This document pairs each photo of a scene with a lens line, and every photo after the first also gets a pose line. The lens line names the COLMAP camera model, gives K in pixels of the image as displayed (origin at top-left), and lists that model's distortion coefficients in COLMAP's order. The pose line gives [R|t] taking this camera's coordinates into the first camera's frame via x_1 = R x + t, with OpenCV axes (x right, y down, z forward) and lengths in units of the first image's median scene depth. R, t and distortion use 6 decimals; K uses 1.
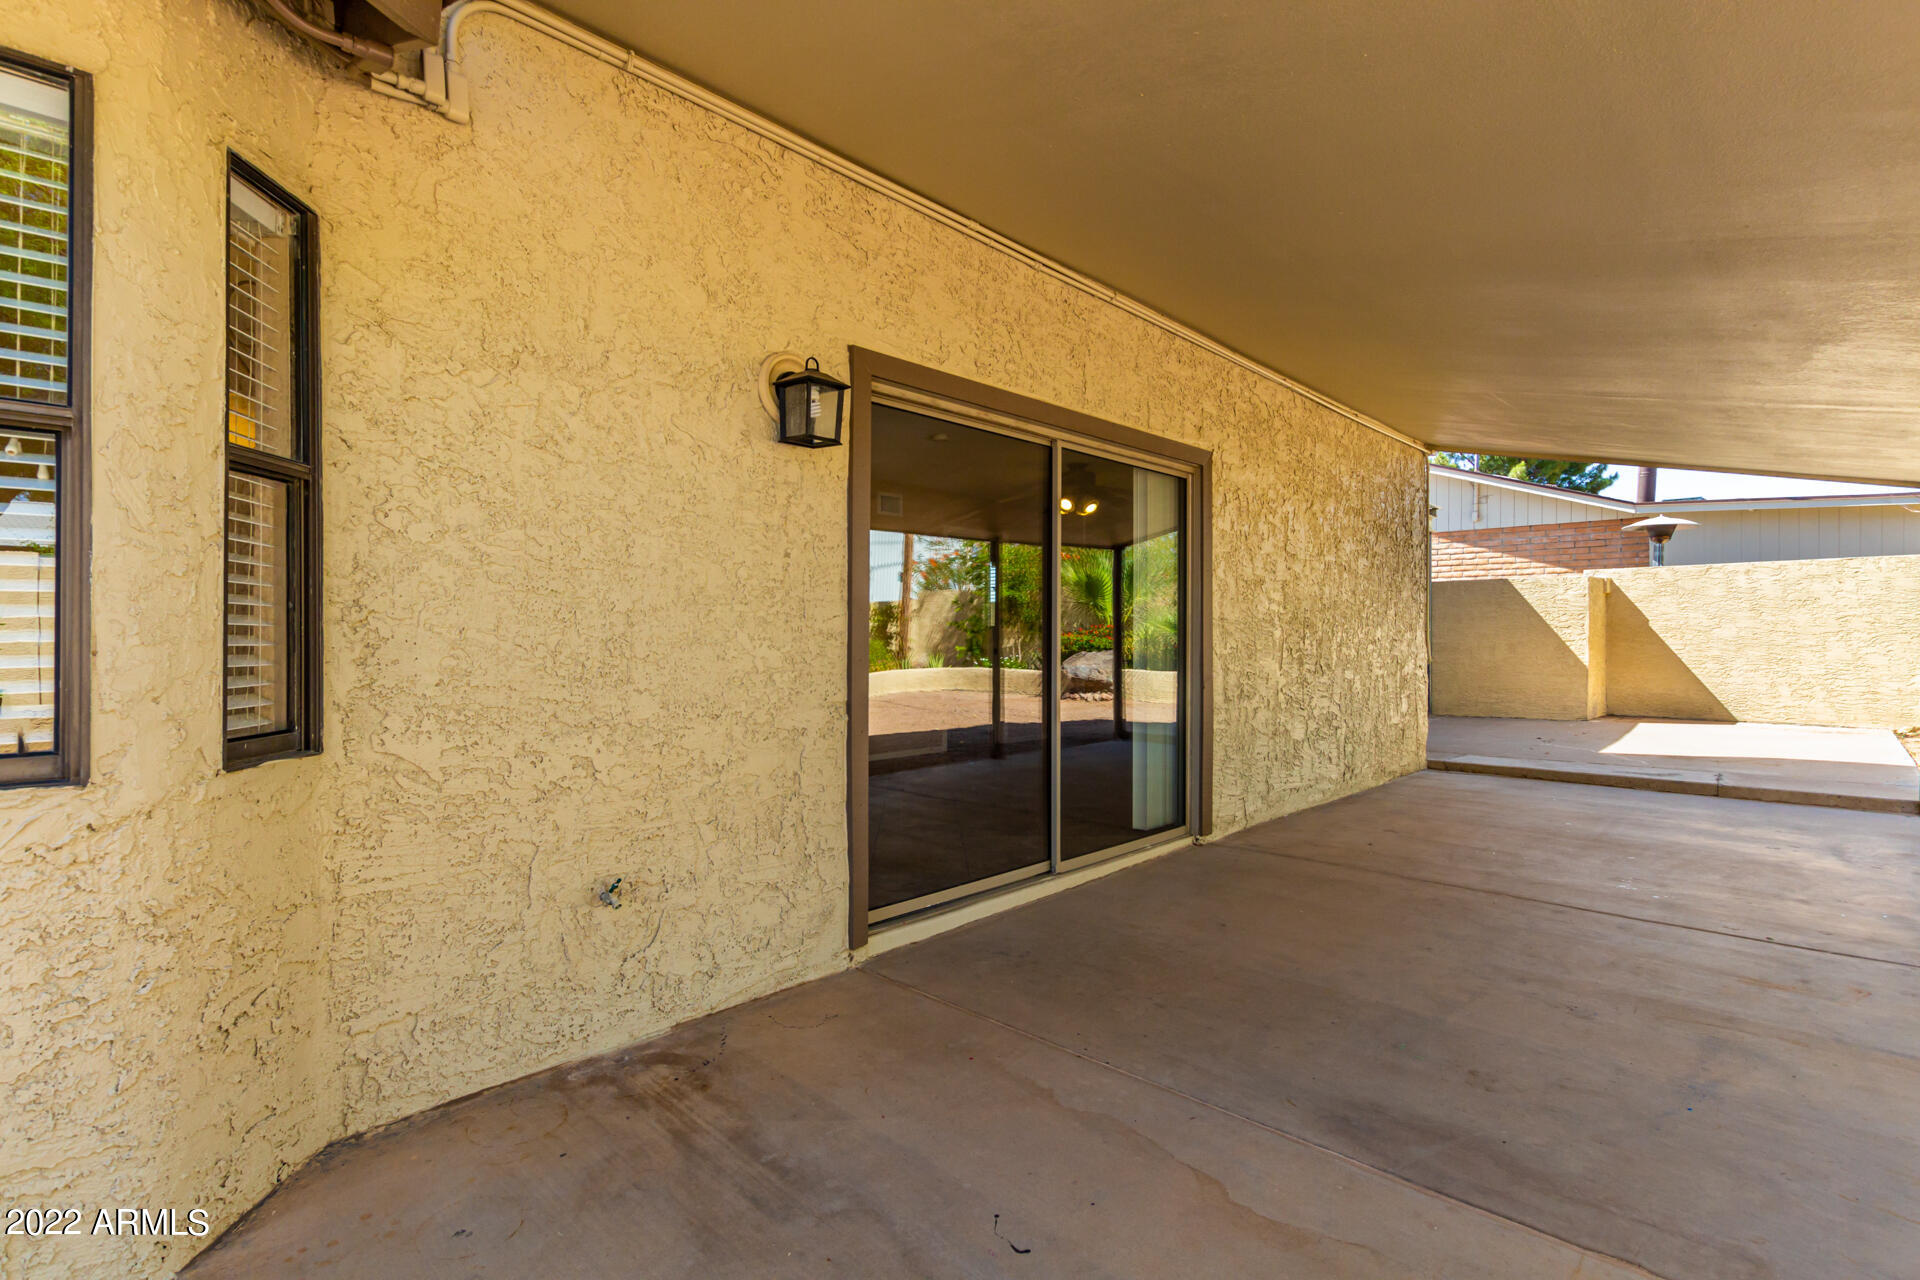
lens RADIAL K [[921.7, 0, 951.4], [0, 921.7, 644.1], [0, 0, 1]] dist [0.009969, -0.000369]
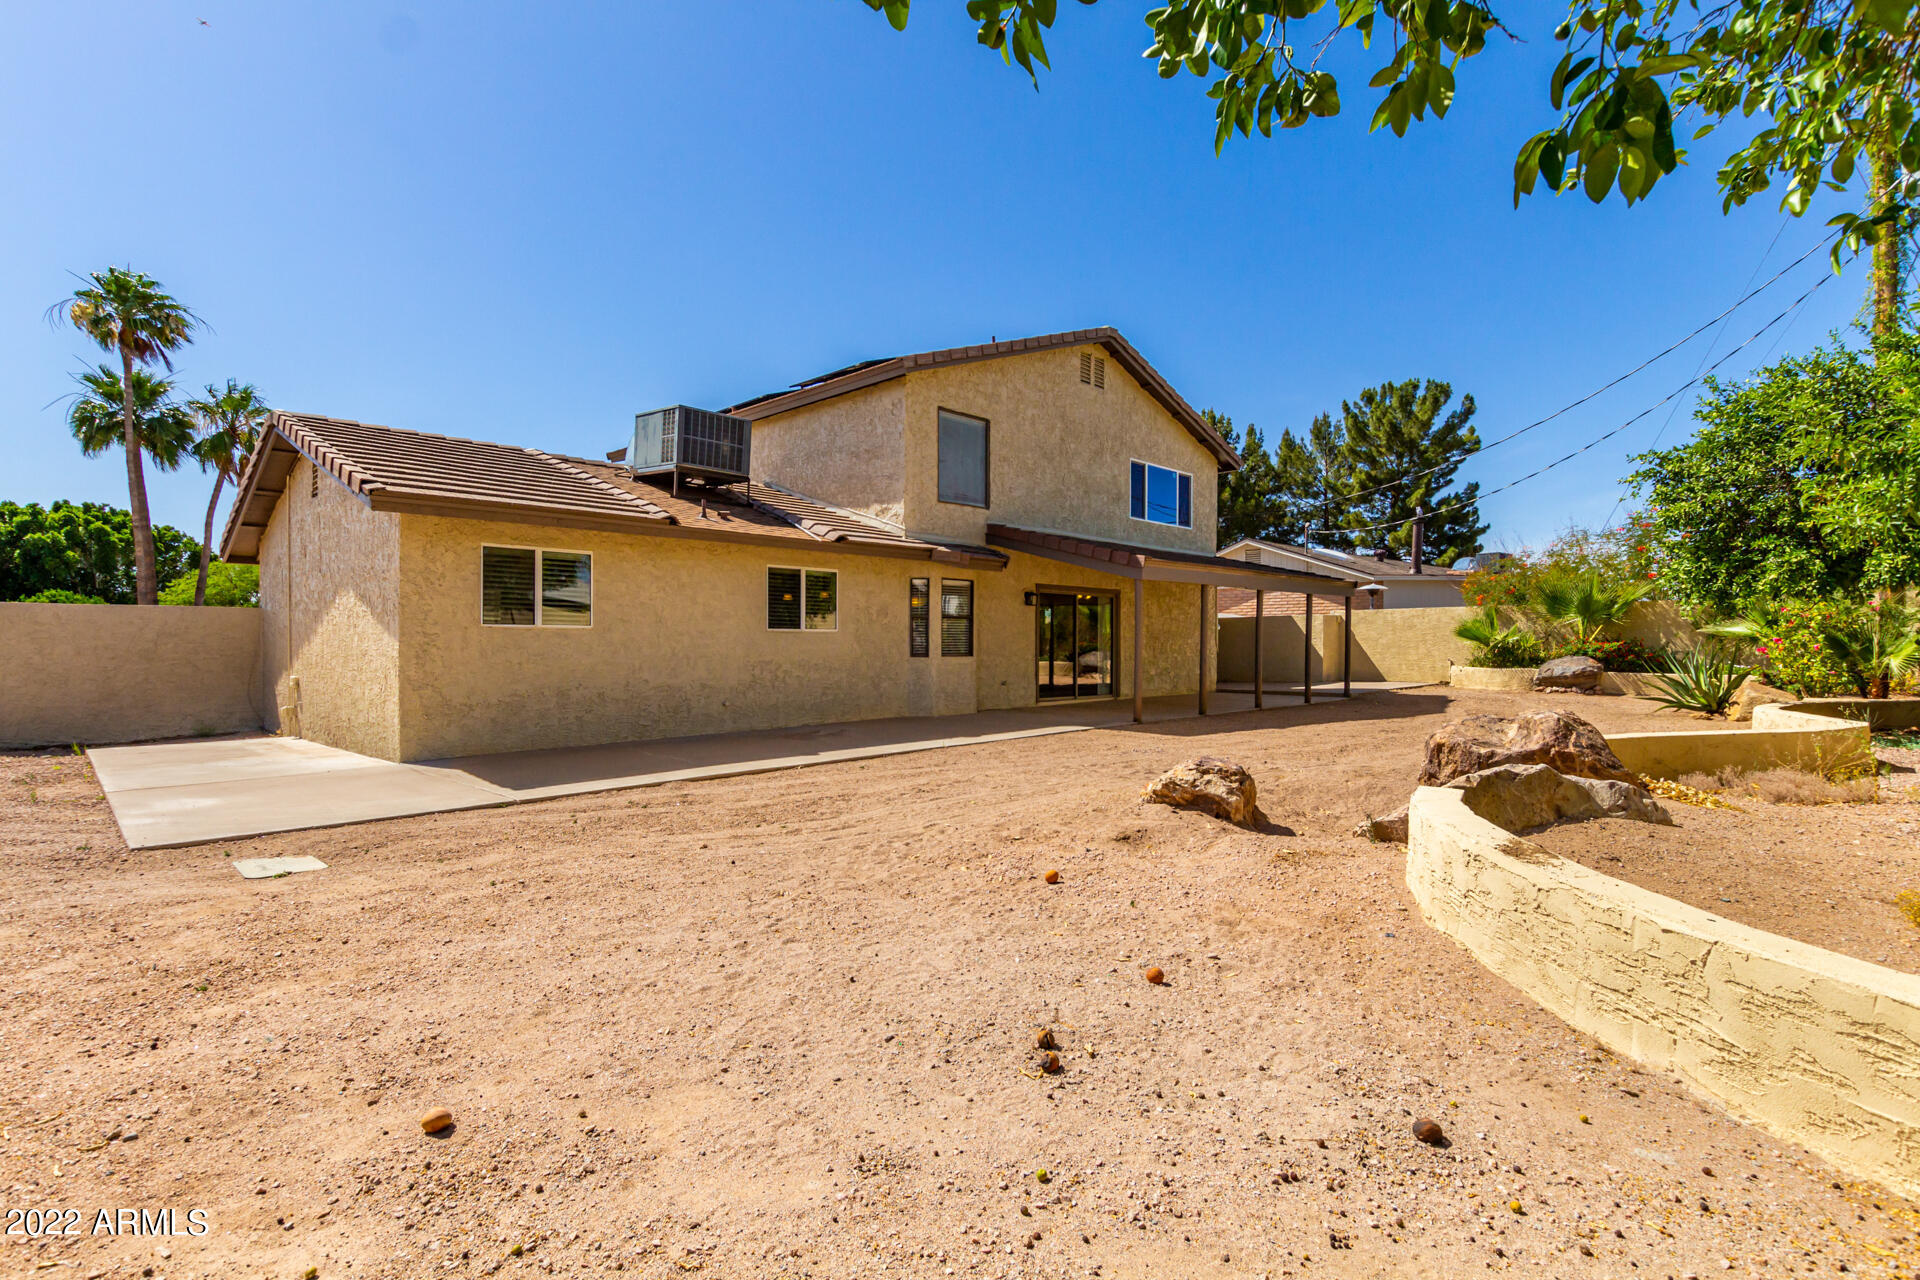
lens RADIAL K [[921.7, 0, 951.4], [0, 921.7, 644.1], [0, 0, 1]] dist [0.009969, -0.000369]
pose [[0.999856, 0.000674, -0.016946, -0.173250], [-0.000823, 0.999962, -0.008732, 0.018252], [0.016939, 0.008745, 0.999818, -1.441192]]
